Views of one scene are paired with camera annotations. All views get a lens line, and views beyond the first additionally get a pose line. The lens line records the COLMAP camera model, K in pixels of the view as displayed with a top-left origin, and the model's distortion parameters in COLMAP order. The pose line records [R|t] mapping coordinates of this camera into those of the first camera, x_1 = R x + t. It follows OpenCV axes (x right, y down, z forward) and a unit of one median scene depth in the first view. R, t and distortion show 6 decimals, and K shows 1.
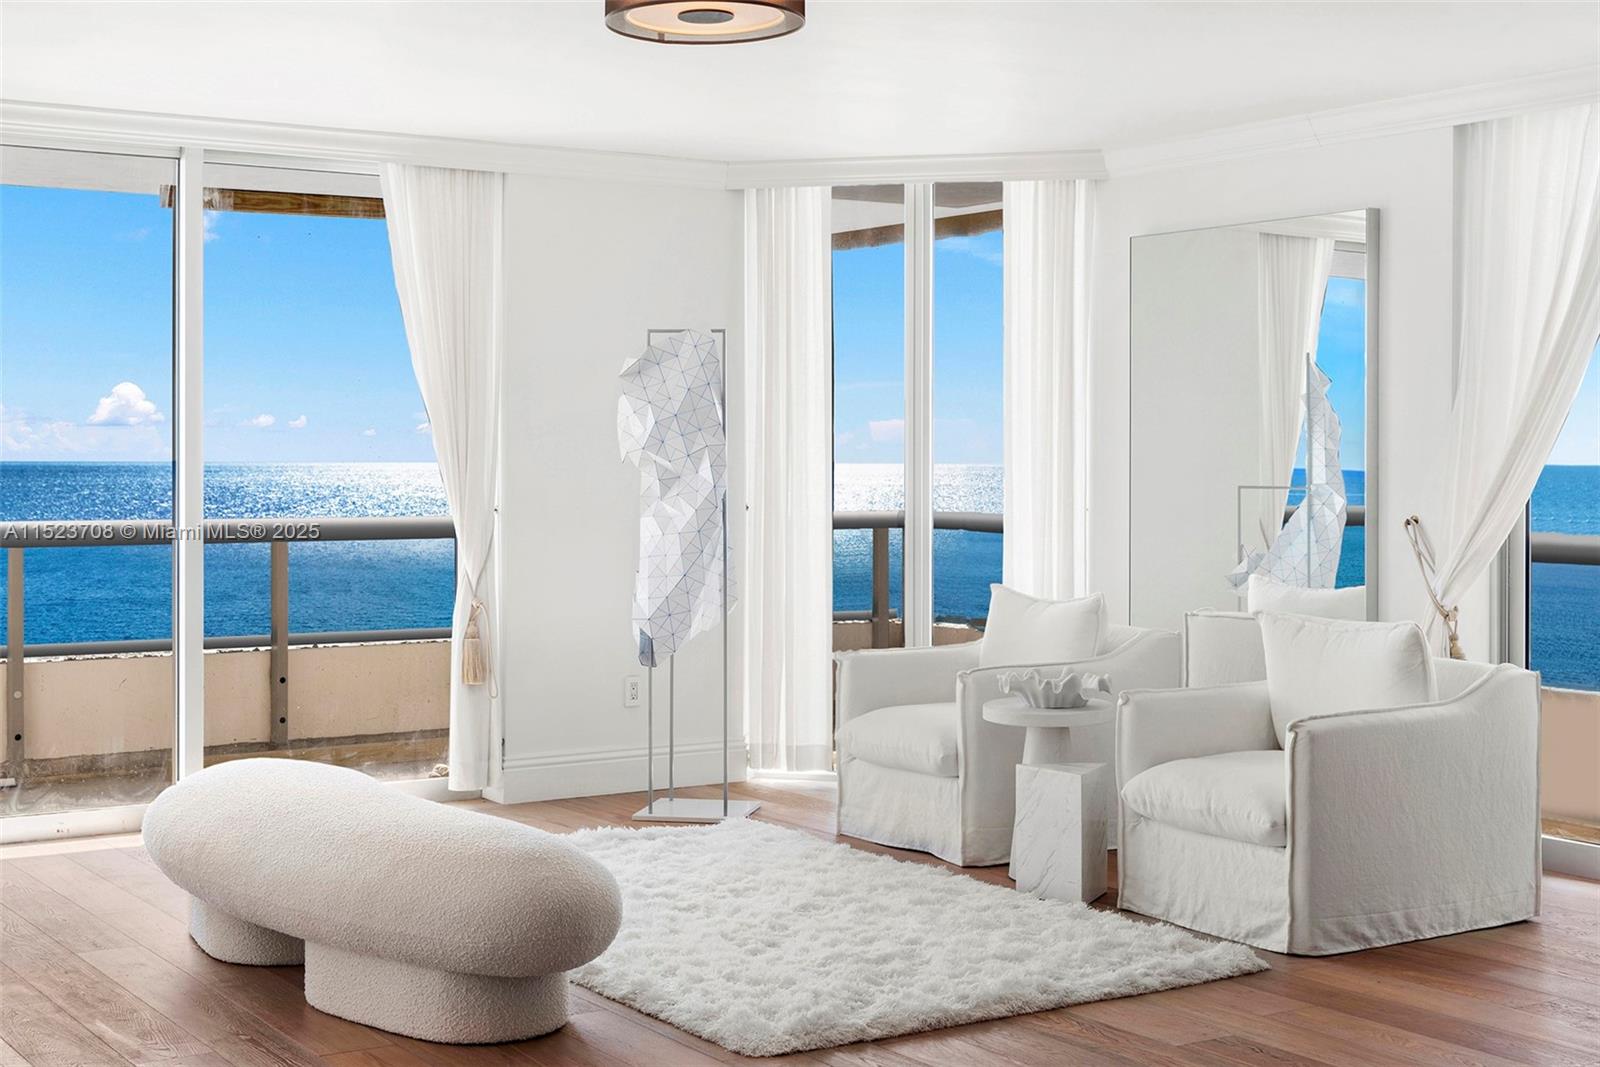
lens RADIAL K [[2188.0, 0, 801.9], [0, 2188.0, 474.7], [0, 0, 1]] dist [0.020320, -0.083069]
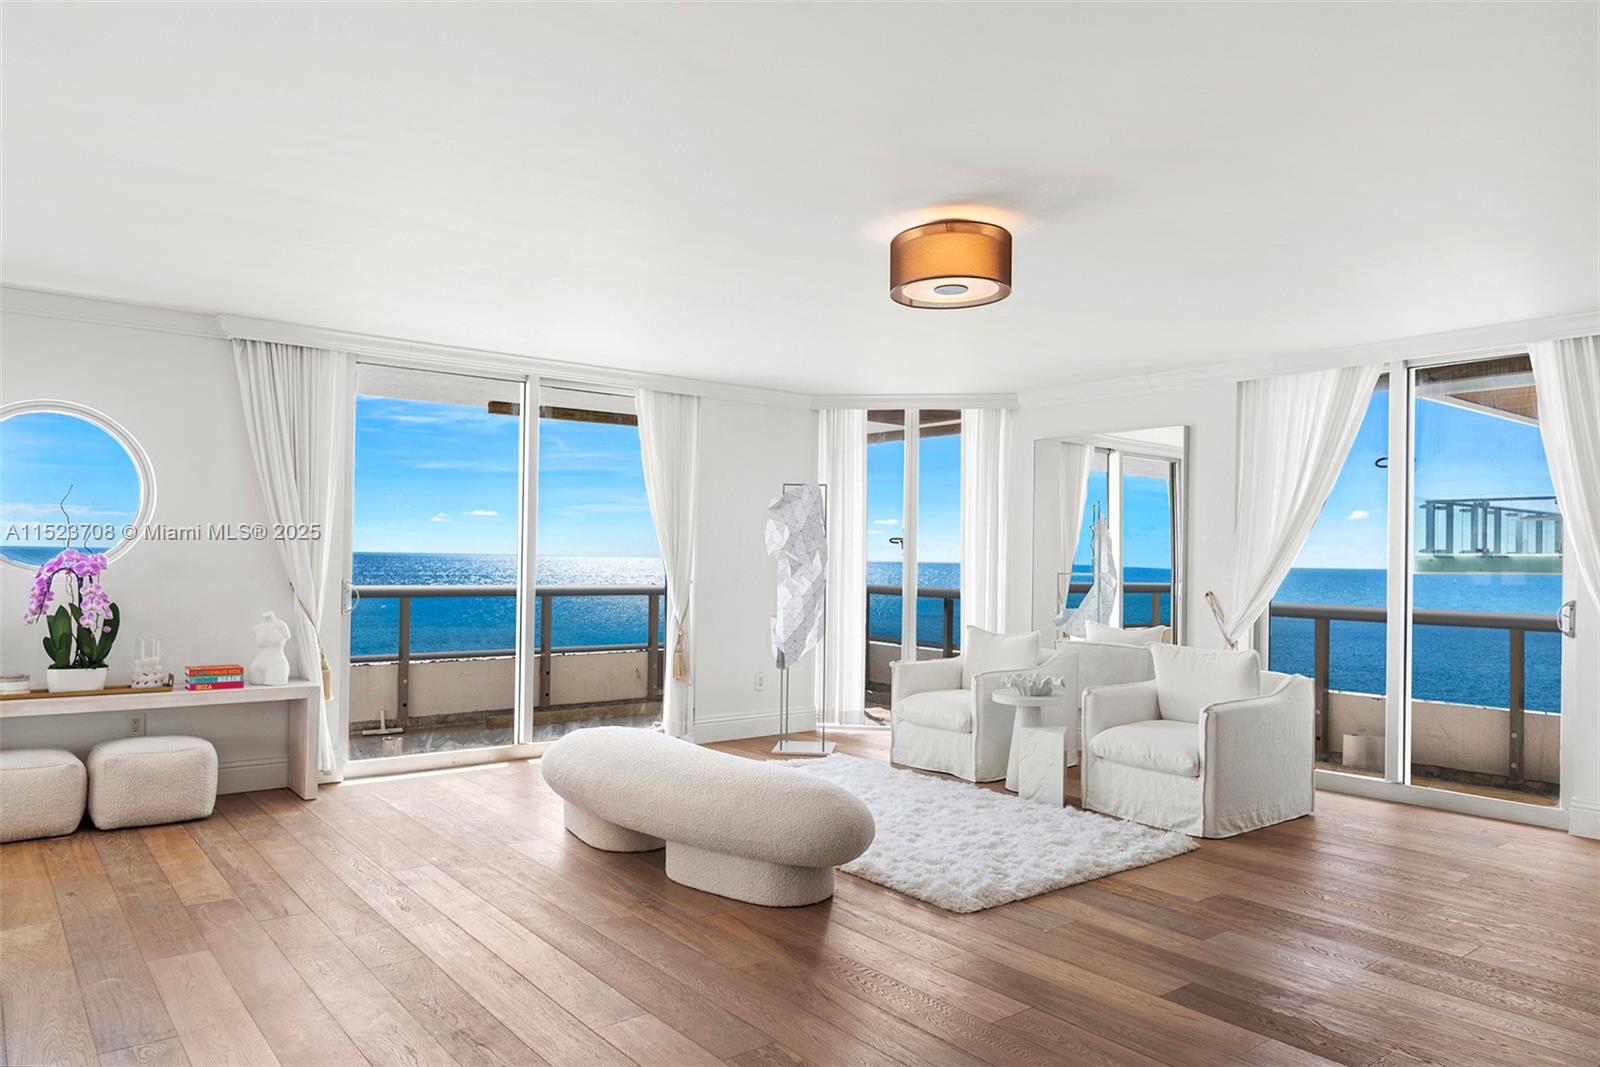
lens RADIAL K [[1052.7, 0, 798.8], [0, 1052.7, 551.3], [0, 0, 1]] dist [0.003629, -0.015757]
pose [[0.995880, 0.014287, 0.089546, -0.151135], [-0.013115, 0.999821, -0.013657, 0.001874], [-0.089725, 0.012426, 0.995889, 0.143211]]
